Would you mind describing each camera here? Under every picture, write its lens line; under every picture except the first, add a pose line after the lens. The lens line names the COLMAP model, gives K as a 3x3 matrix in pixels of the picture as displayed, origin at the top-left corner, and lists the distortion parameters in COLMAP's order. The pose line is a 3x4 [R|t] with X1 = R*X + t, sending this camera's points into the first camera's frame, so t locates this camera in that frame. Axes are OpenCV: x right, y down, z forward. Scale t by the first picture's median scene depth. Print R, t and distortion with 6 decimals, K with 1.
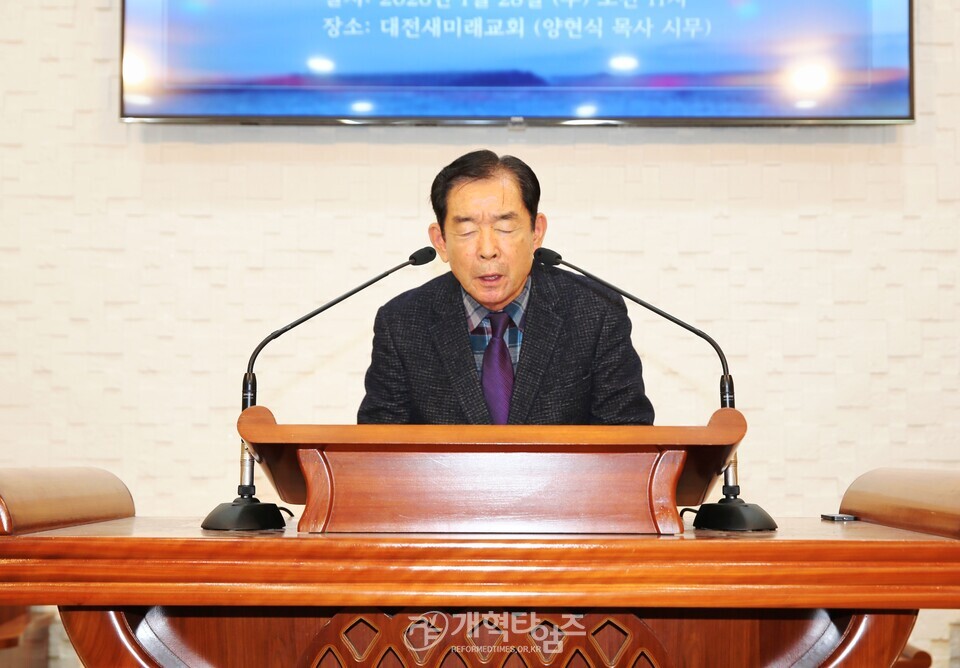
lens RADIAL K [[1470.0, 0, 483.5], [0, 1470.0, 335.1], [0, 0, 1]] dist [0.052030, 0.104154]
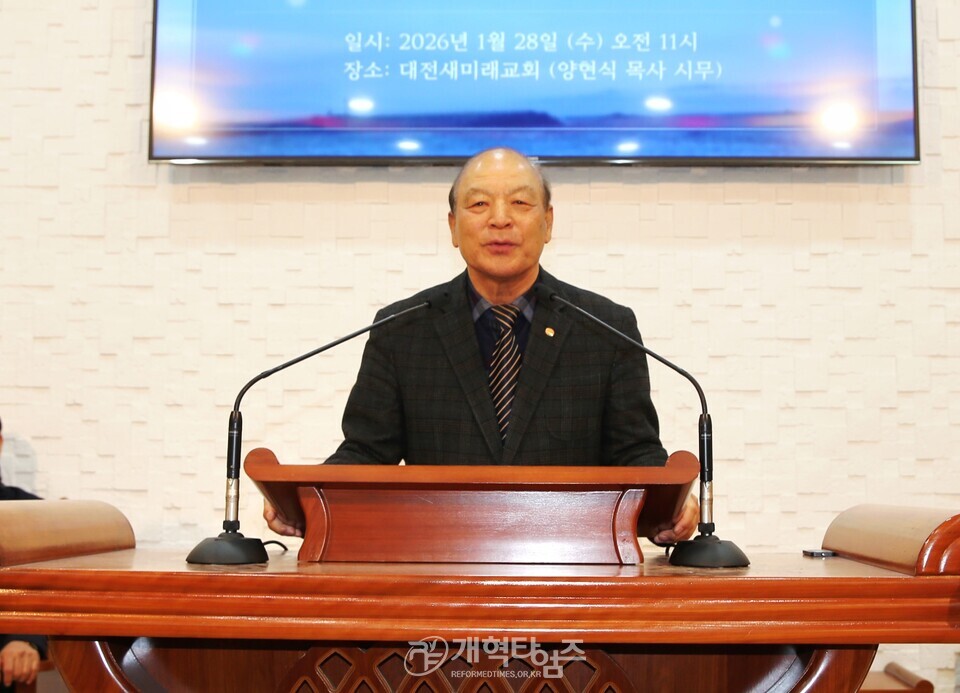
lens RADIAL K [[1452.0, 0, 491.8], [0, 1452.0, 330.6], [0, 0, 1]] dist [-0.067864, -0.003494]
pose [[0.999631, 0.000879, -0.027155, 0.042674], [-0.001554, 0.999690, -0.024864, -0.004875], [0.027125, 0.024897, 0.999322, -0.005844]]
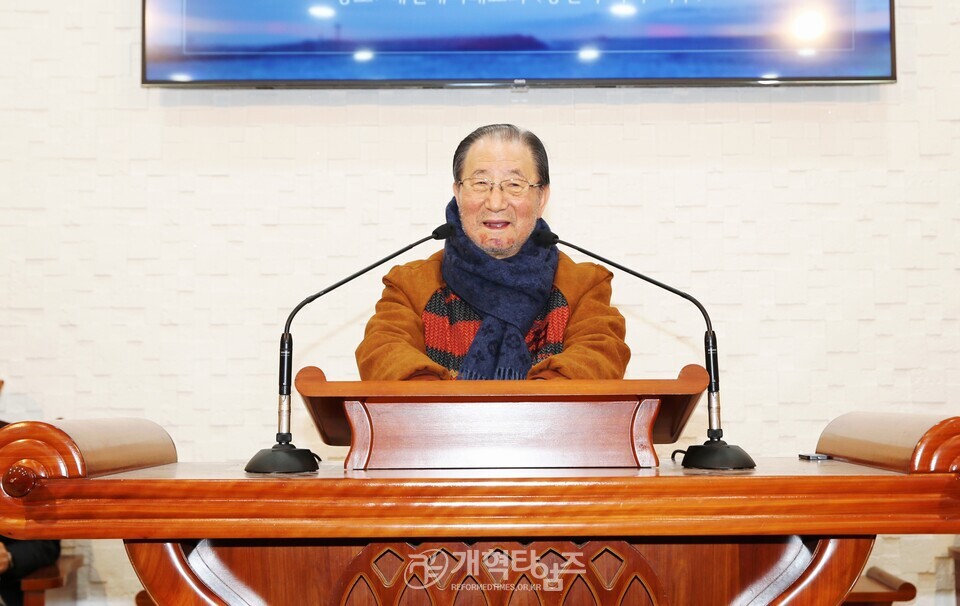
lens RADIAL K [[1496.4, 0, 497.2], [0, 1496.4, 260.2], [0, 0, 1]] dist [0.030013, 0.111878]
pose [[0.999933, -0.008806, 0.007546, -0.004907], [0.008891, 0.999898, -0.011187, -0.013984], [-0.007447, 0.011254, 0.999909, -0.129681]]
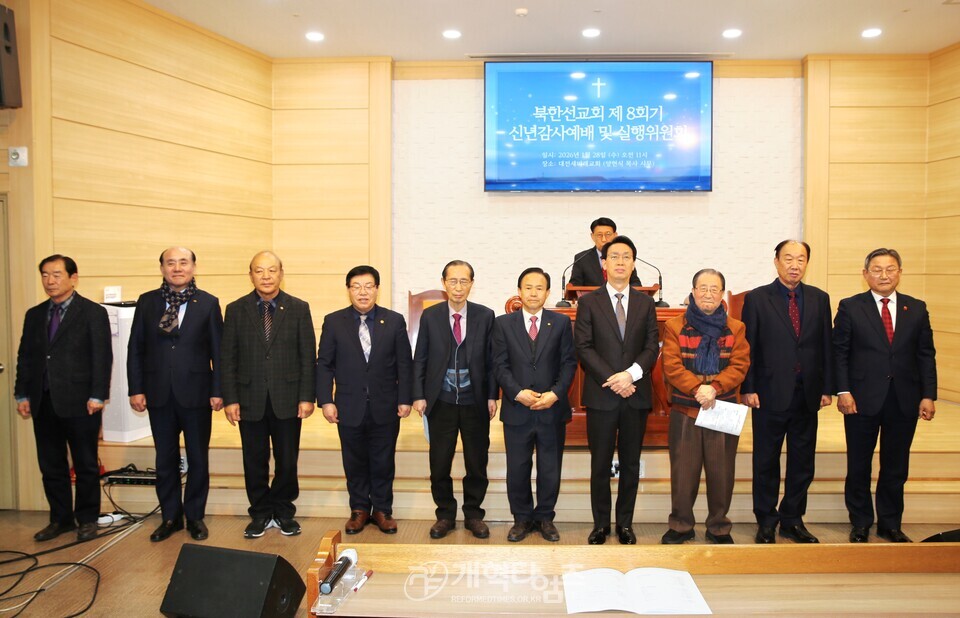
lens RADIAL K [[808.0, 0, 480.0], [0, 808.0, 309.0], [0, 0, 1]] dist [-0.067668, 0.000089]
pose [[0.999116, 0.000069, -0.042032, -0.340848], [0.005077, 0.992477, 0.122329, -0.200366], [0.041724, -0.122434, 0.991599, -1.807261]]
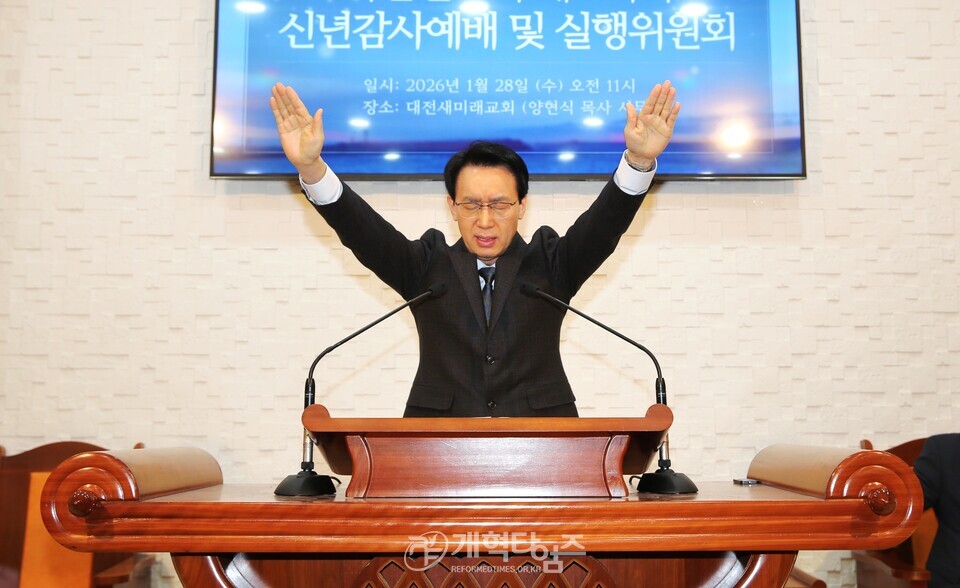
lens RADIAL K [[1161.3, 0, 505.1], [0, 1161.3, 245.5], [0, 0, 1]] dist [-0.018172, 0.064271]
pose [[0.999871, -0.003321, 0.015745, 0.004256], [0.004449, 0.997383, -0.072161, -0.016668], [-0.015464, 0.072221, 0.997269, -0.072990]]
